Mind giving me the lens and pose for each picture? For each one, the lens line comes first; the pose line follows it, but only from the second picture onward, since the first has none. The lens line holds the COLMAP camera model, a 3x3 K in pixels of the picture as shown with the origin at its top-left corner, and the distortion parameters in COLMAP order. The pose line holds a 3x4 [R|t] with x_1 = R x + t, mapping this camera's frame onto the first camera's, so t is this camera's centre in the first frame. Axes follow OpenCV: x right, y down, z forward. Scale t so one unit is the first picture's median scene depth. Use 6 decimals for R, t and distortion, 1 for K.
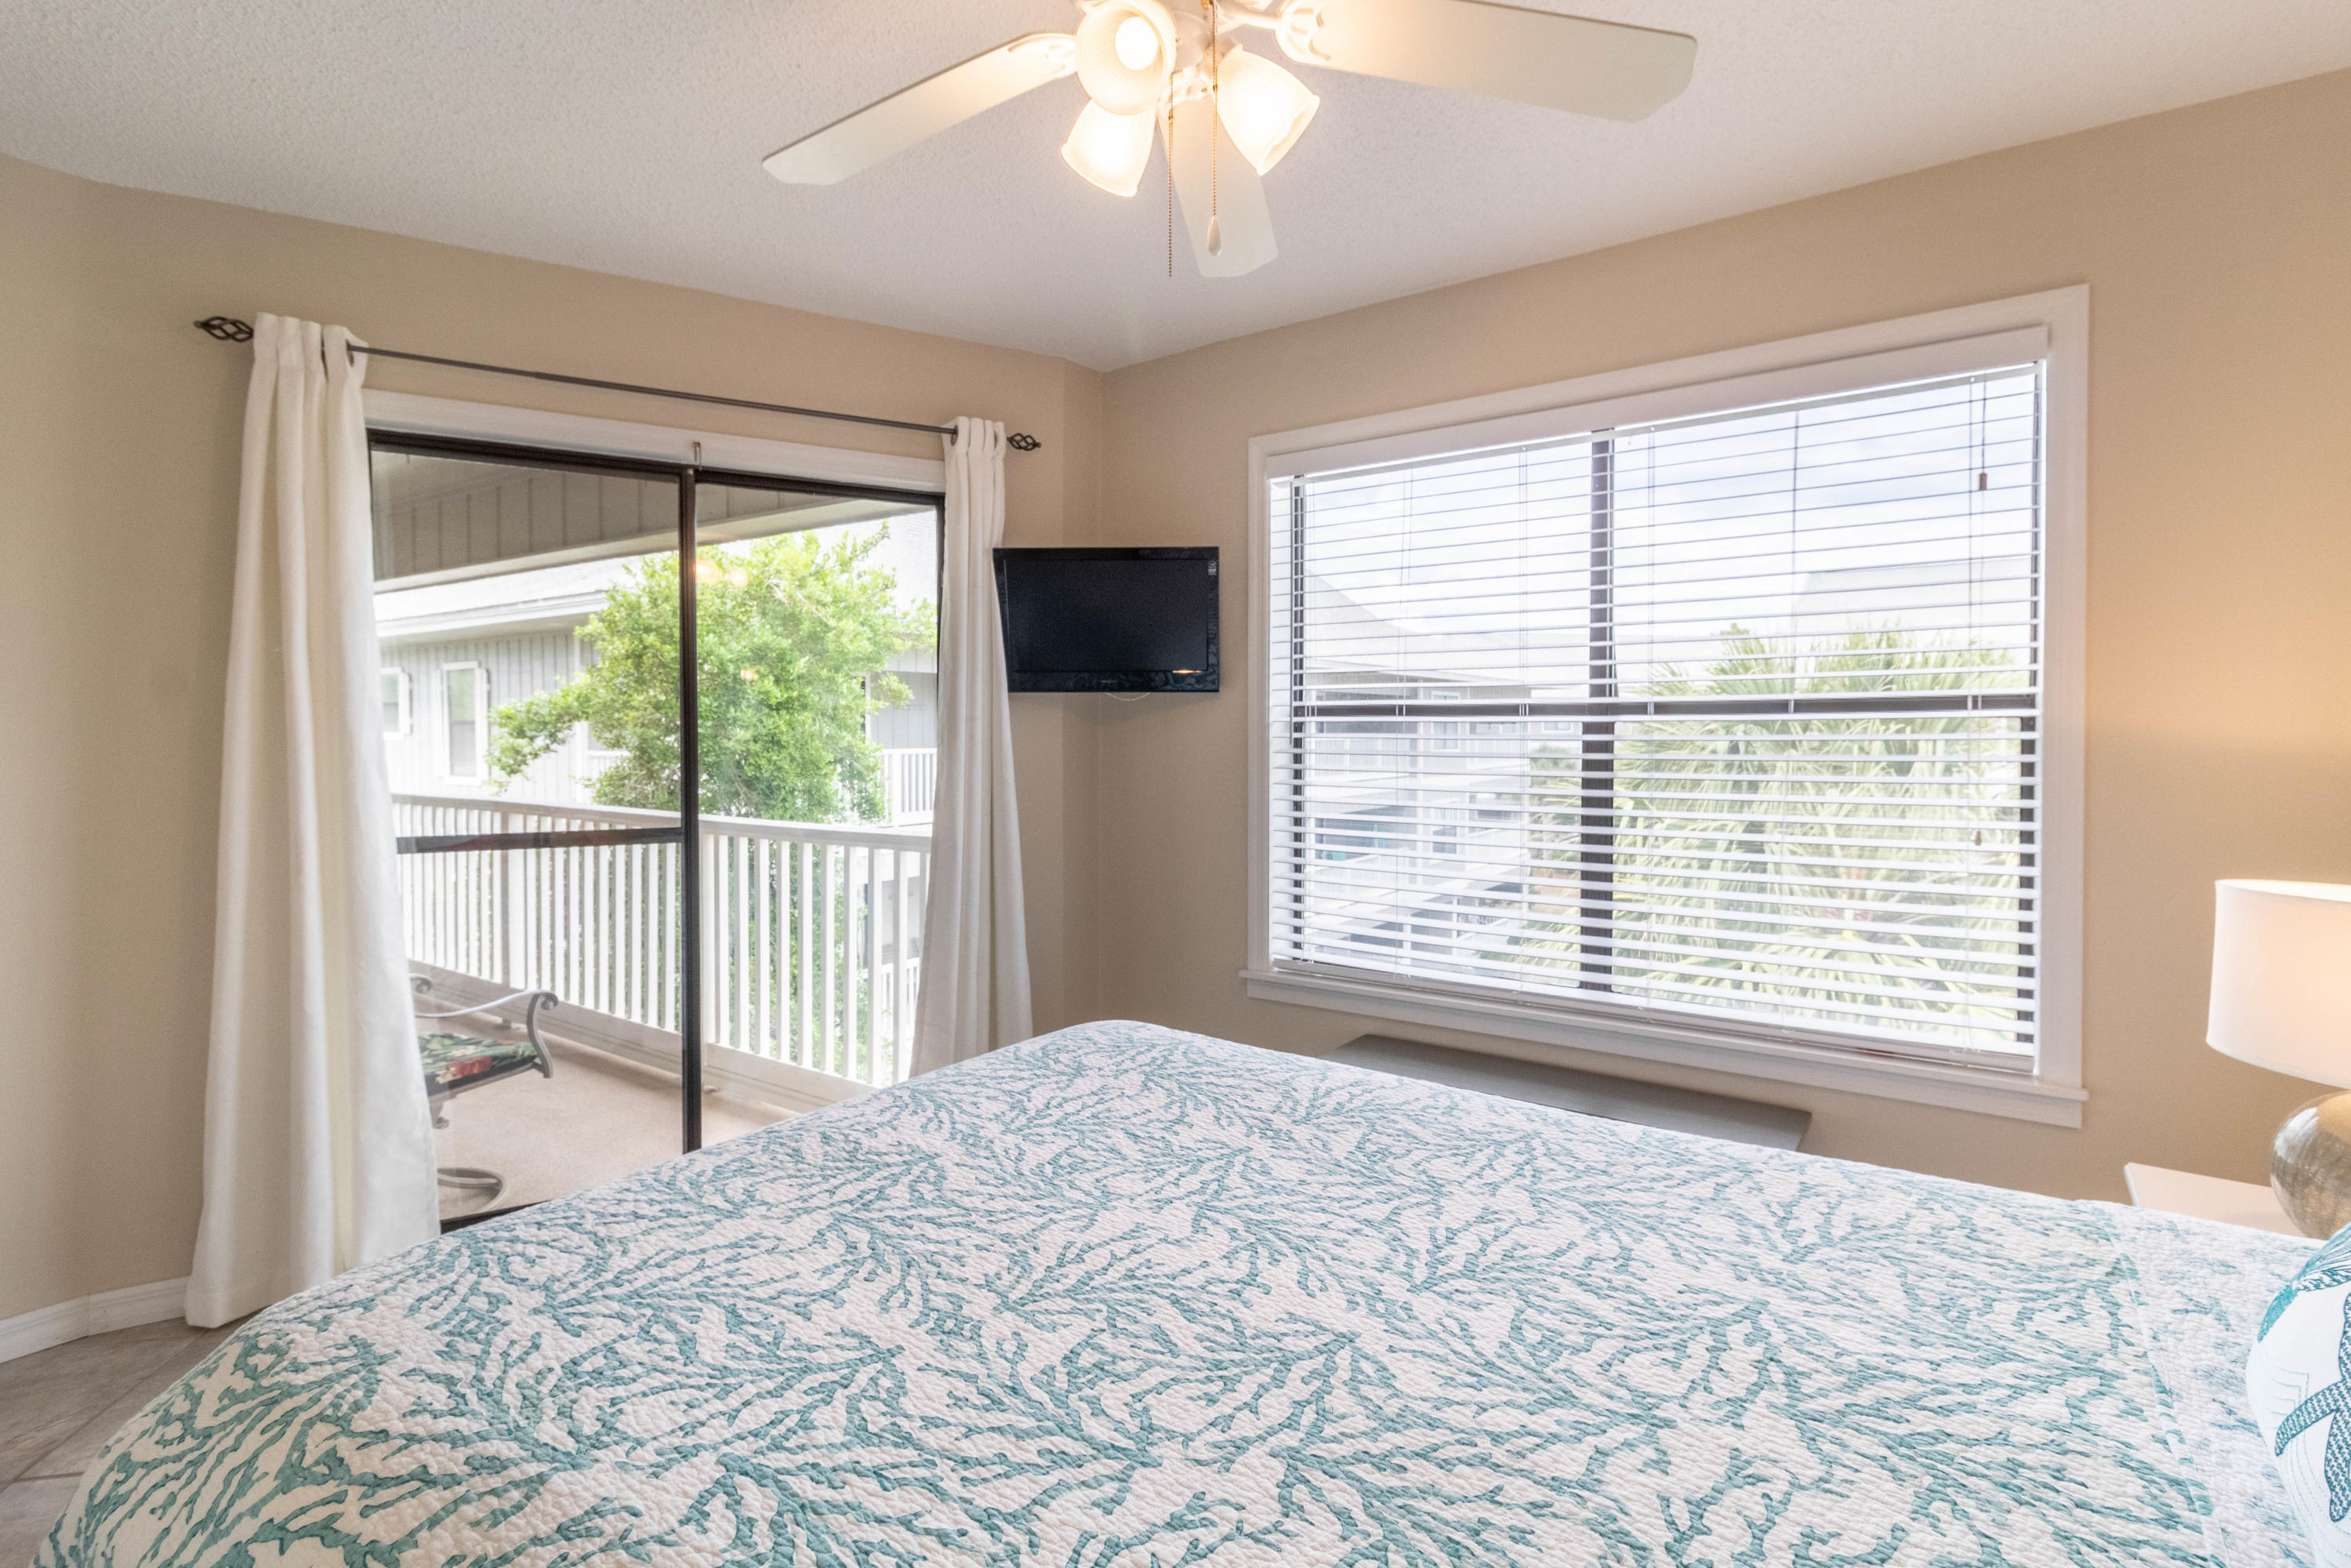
lens RADIAL K [[1107.2, 0, 1129.4], [0, 1107.2, 750.3], [0, 0, 1]] dist [0.012575, -0.004387]
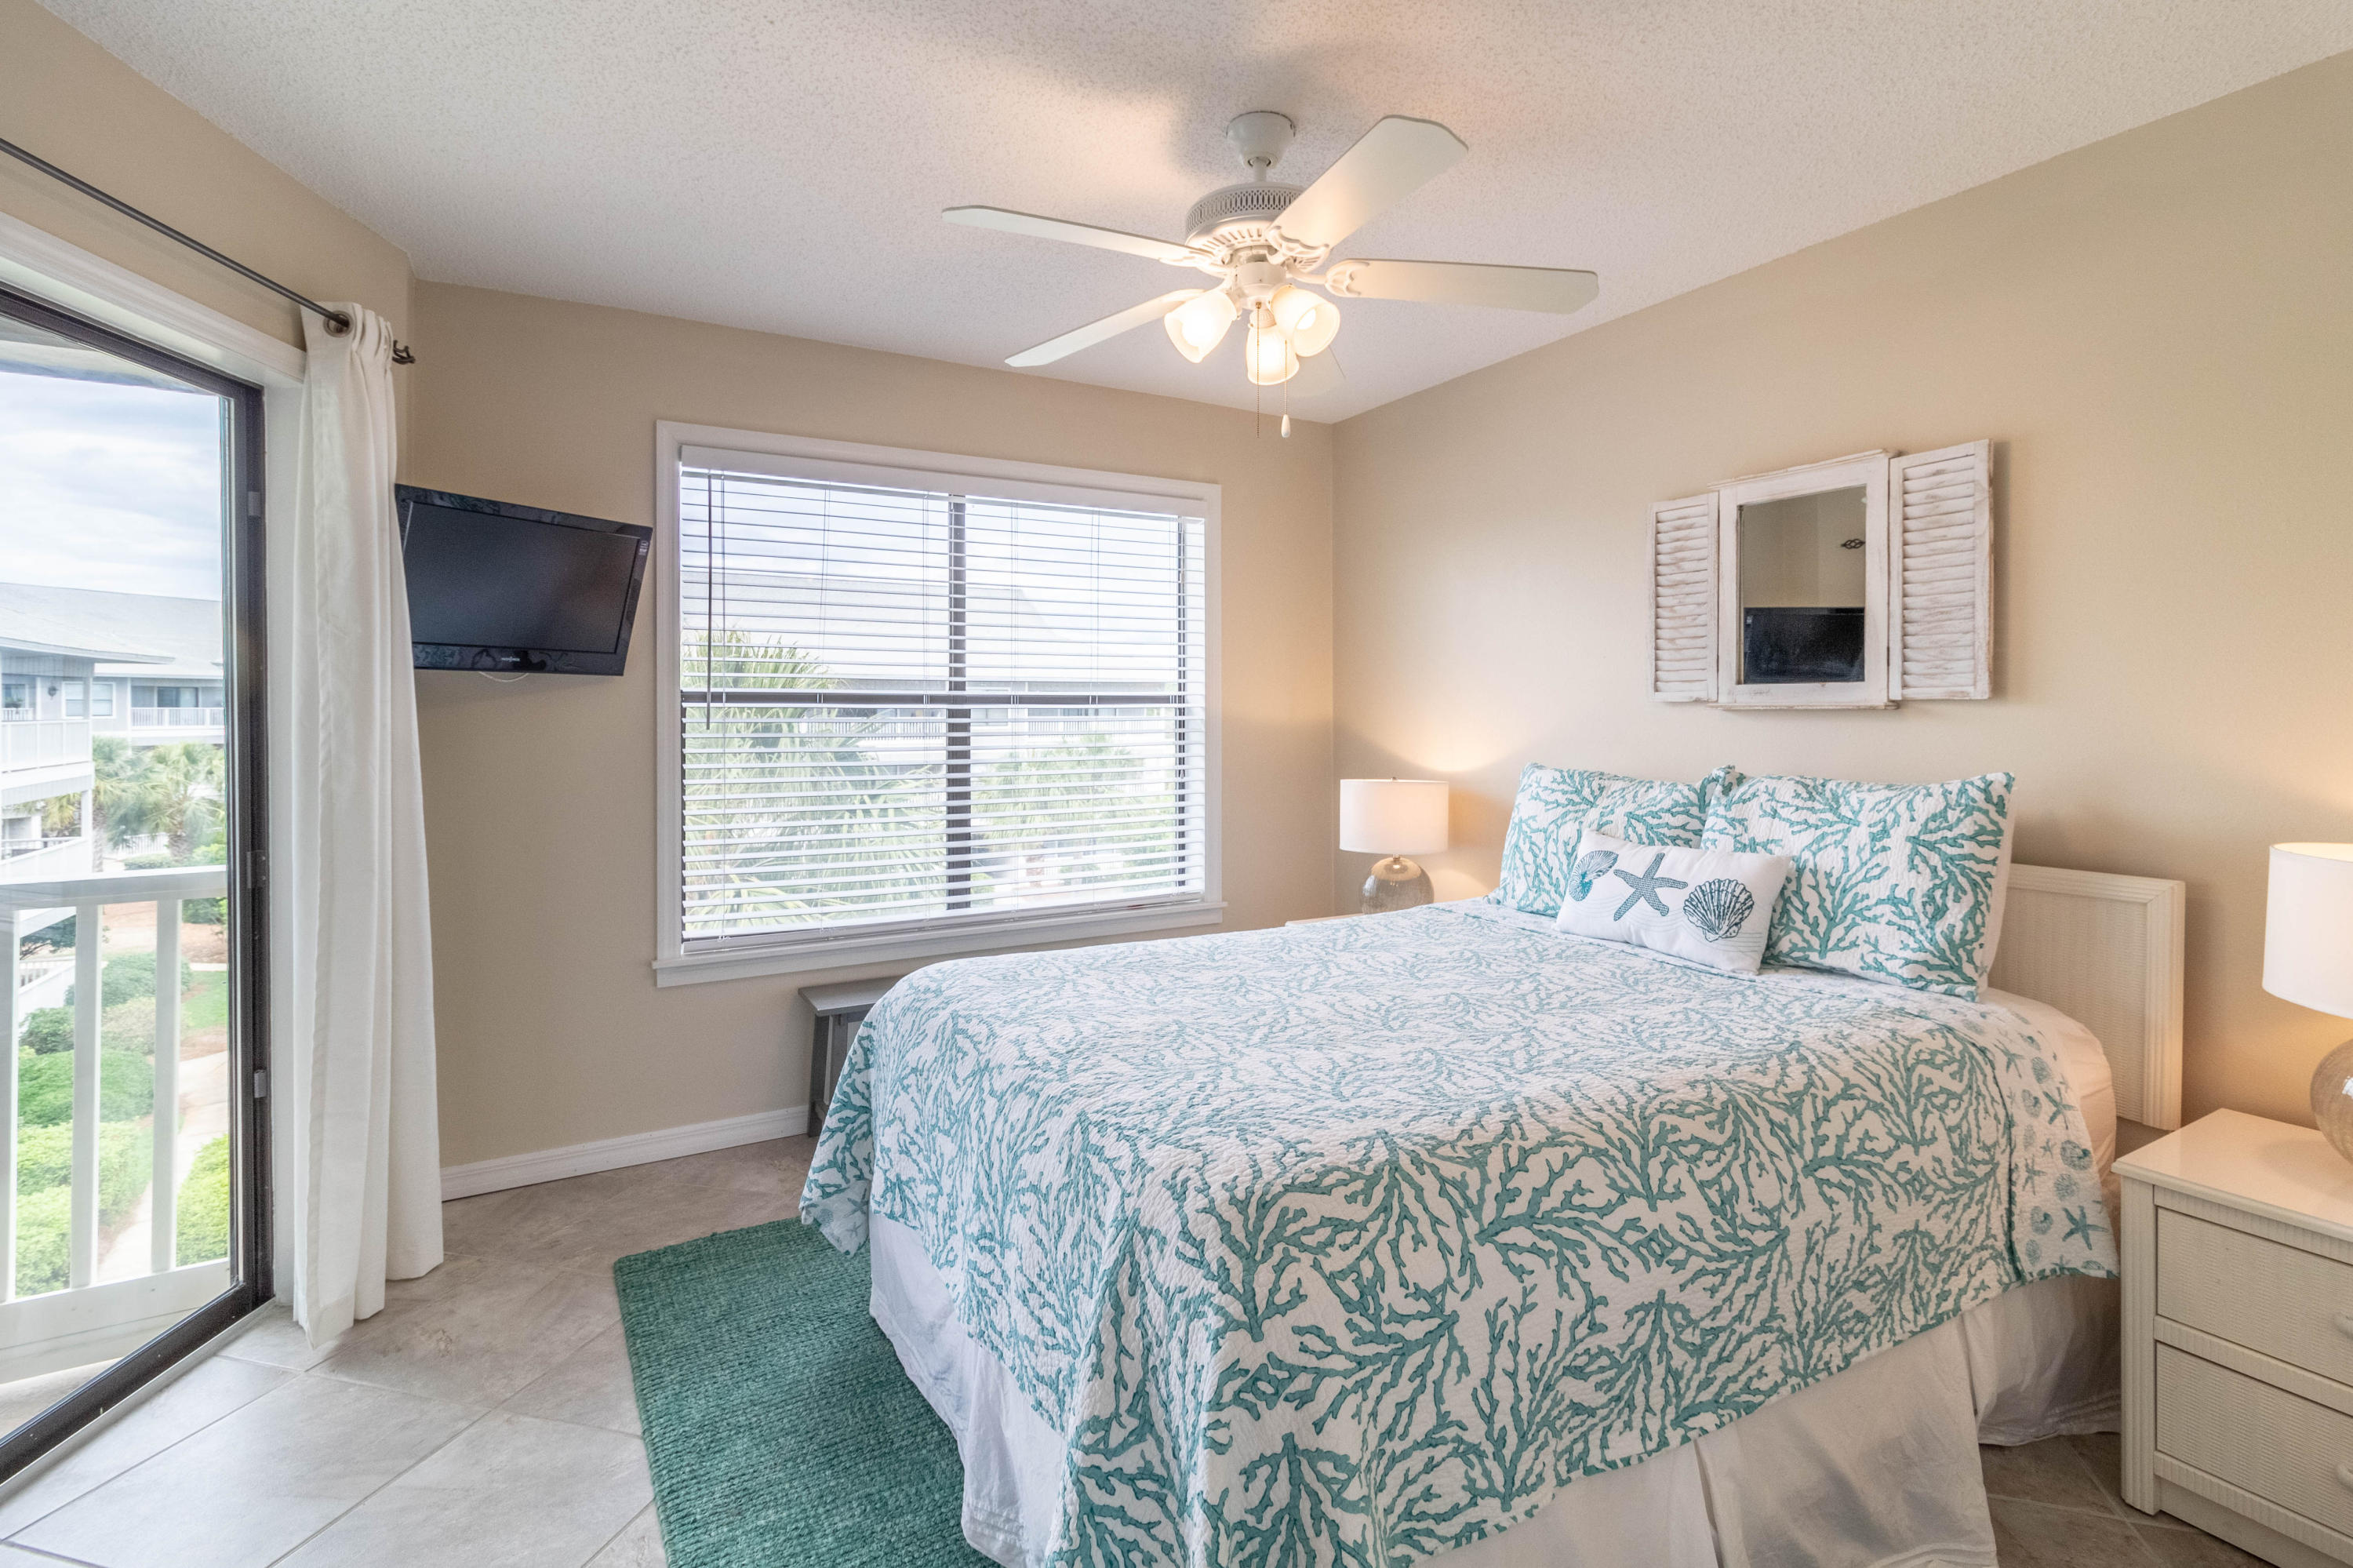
lens RADIAL K [[1108.1, 0, 1180.7], [0, 1108.1, 708.6], [0, 0, 1]] dist [0.012575, -0.004387]
pose [[0.400743, 0.007198, 0.916162, -0.715221], [0.018995, 0.999689, -0.016163, 0.000682], [-0.915993, 0.023880, 0.400482, 0.215333]]
